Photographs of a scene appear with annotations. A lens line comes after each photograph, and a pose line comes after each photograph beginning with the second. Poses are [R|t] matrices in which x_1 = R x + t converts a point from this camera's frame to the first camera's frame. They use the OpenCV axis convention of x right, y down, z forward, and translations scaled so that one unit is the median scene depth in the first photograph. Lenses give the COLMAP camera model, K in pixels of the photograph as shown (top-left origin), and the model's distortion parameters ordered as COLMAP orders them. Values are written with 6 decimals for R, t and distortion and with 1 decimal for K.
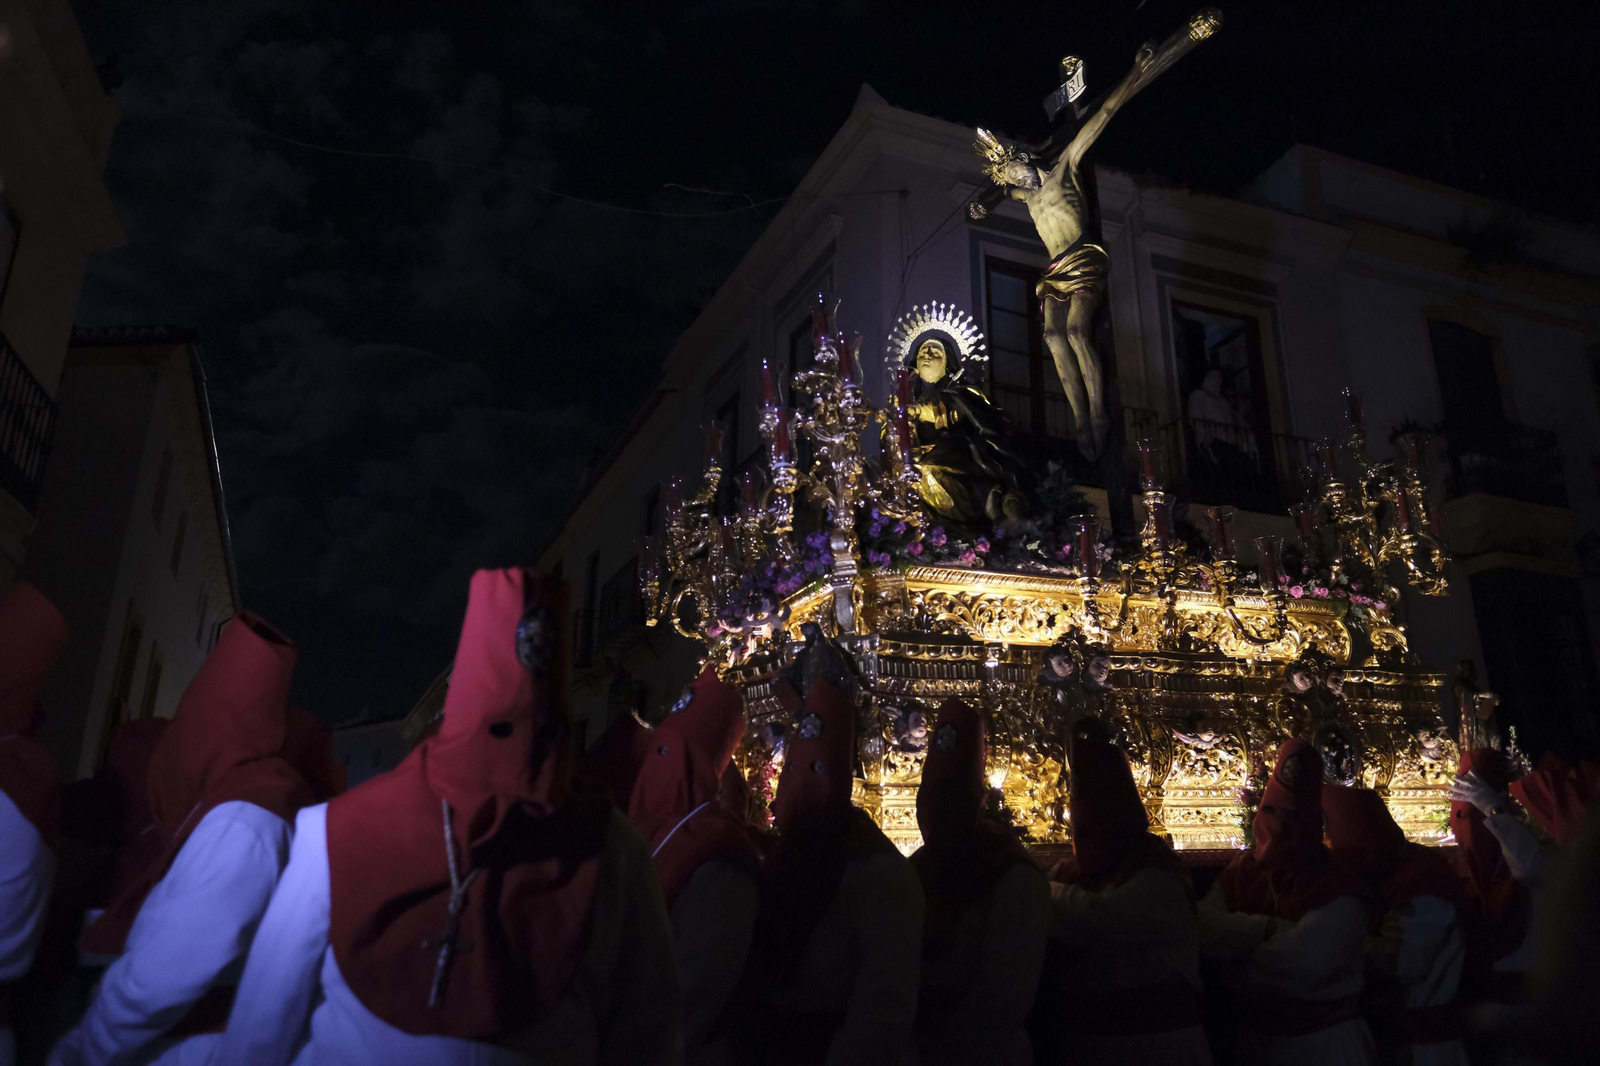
lens RADIAL K [[1111.4, 0, 800.0], [0, 1111.4, 533.0], [0, 0, 1]] dist [-0.004230, -0.003523]
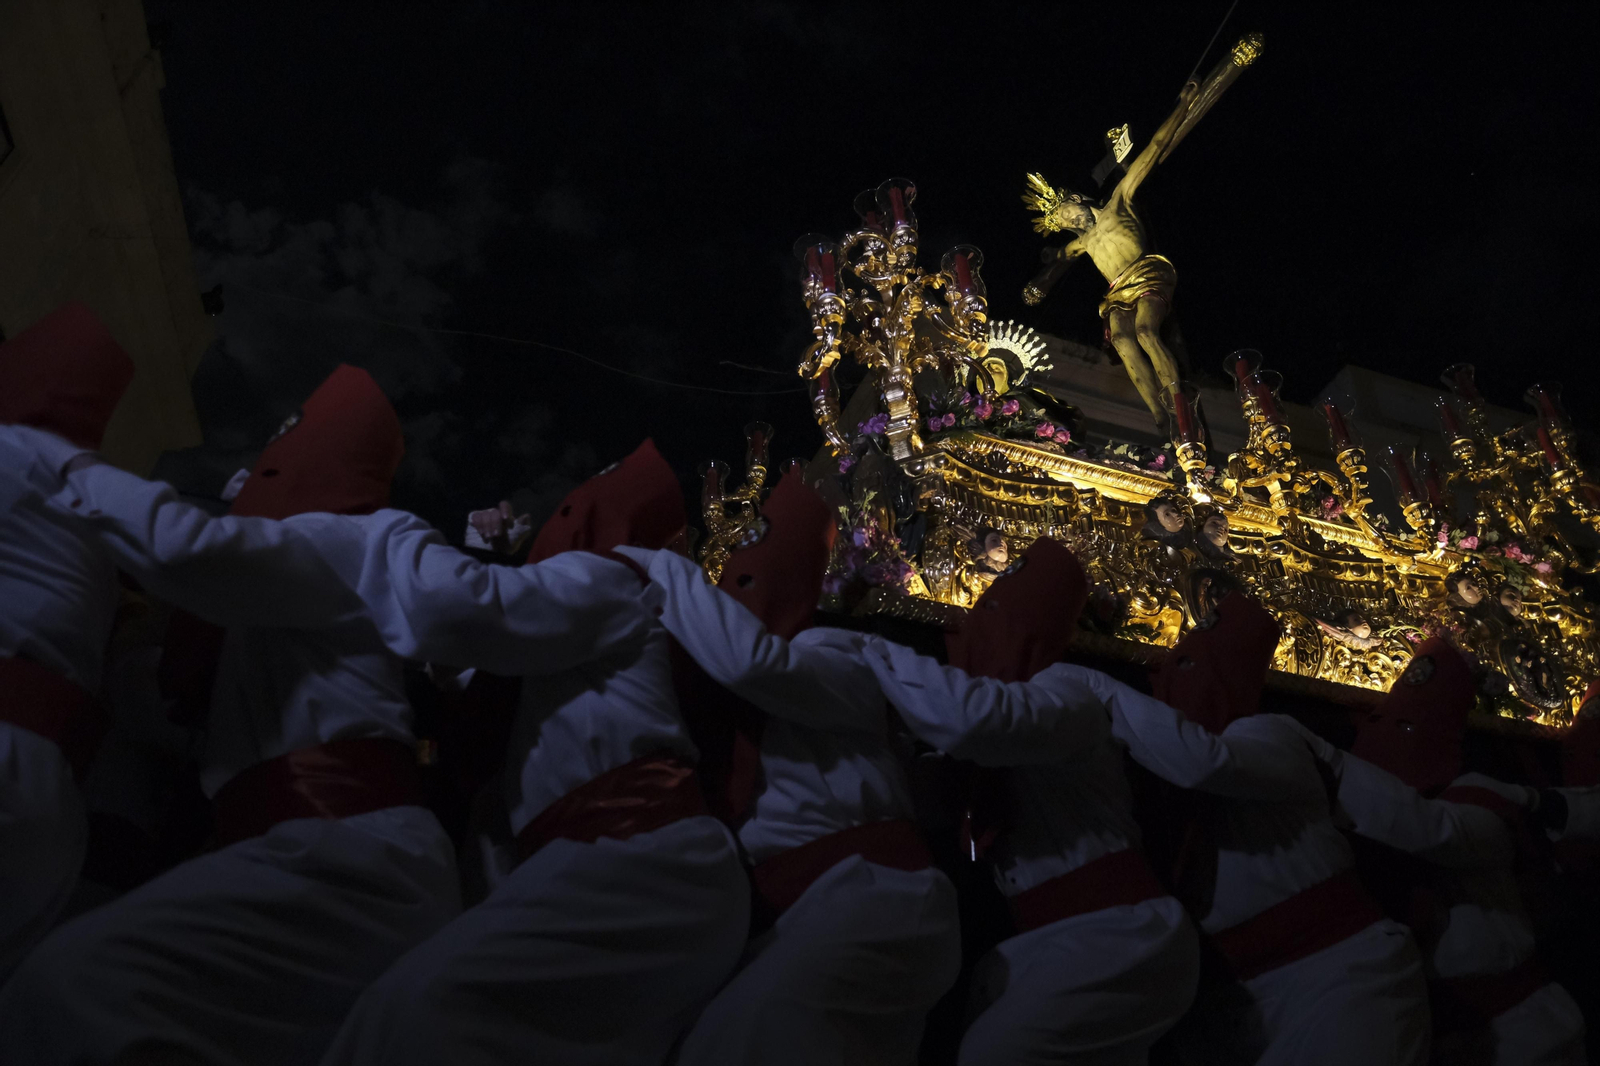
lens RADIAL K [[1111.4, 0, 800.0], [0, 1111.4, 533.0], [0, 0, 1]] dist [-0.004230, -0.003523]
pose [[0.998628, -0.010912, -0.051221, 0.003371], [-0.005478, 0.950921, -0.309385, 0.272036], [0.052084, 0.309241, 0.949557, 0.148161]]
